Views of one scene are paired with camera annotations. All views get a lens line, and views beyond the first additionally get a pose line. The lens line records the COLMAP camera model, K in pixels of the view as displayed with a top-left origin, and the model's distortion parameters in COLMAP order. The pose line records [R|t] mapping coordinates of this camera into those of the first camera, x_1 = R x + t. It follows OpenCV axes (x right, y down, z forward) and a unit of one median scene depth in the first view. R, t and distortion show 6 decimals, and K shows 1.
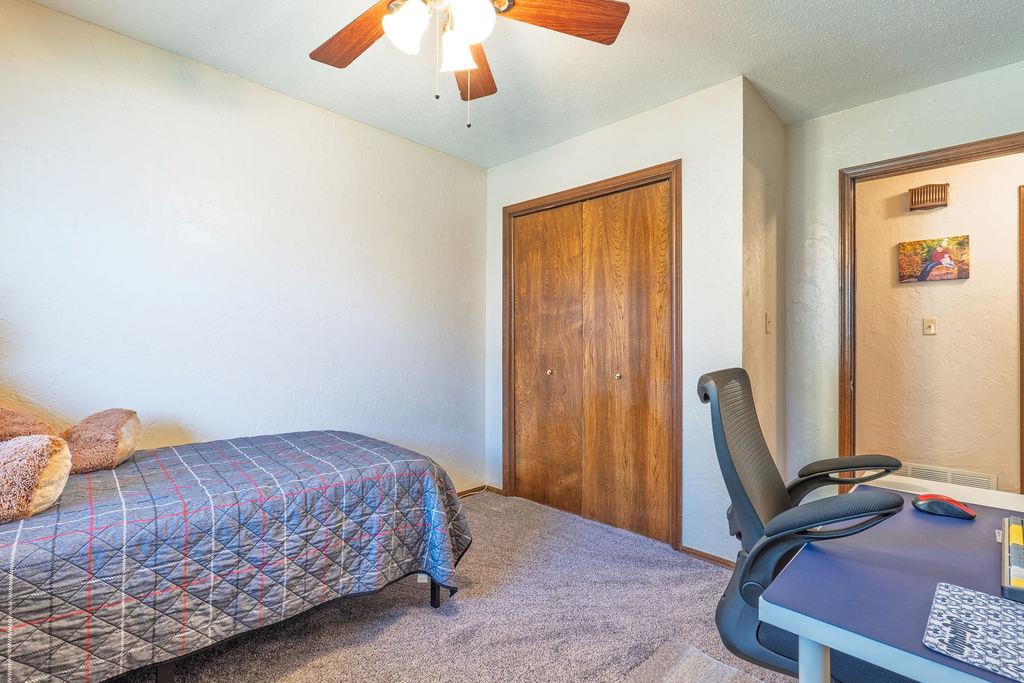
lens RADIAL K [[477.4, 0, 512.0], [0, 477.4, 341.5], [0, 0, 1]] dist [-0.000594, -0.000118]
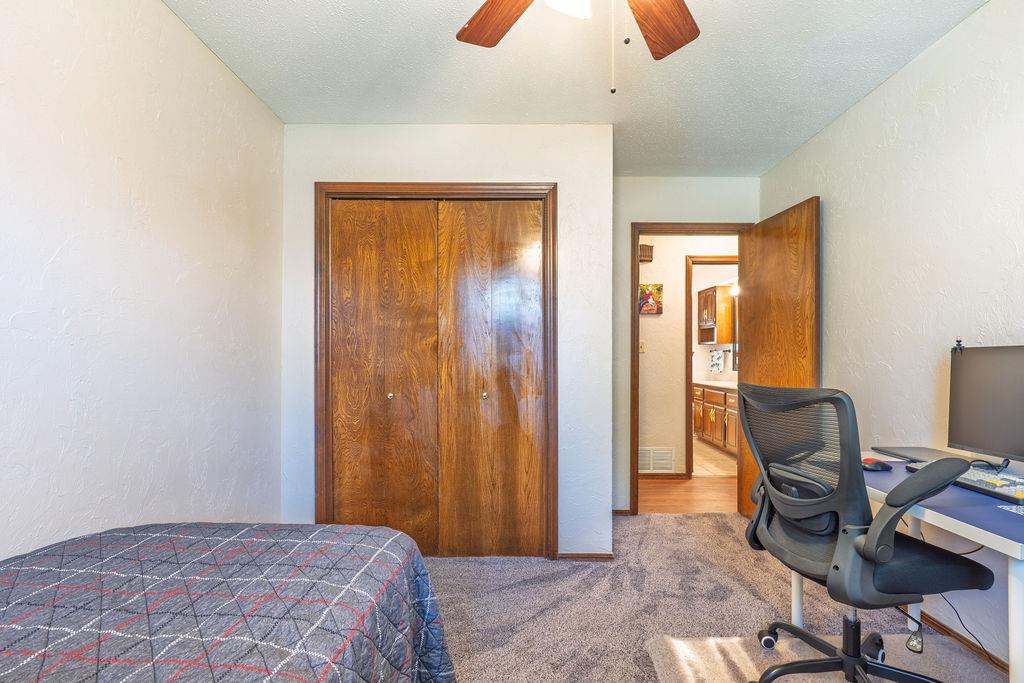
lens RADIAL K [[482.8, 0, 514.1], [0, 482.8, 359.7], [0, 0, 1]] dist [-0.001127, -0.000115]
pose [[0.713586, -0.005740, 0.700544, -0.384415], [0.001677, 0.999978, 0.006485, -0.004056], [-0.700565, -0.003453, 0.713580, 0.266945]]
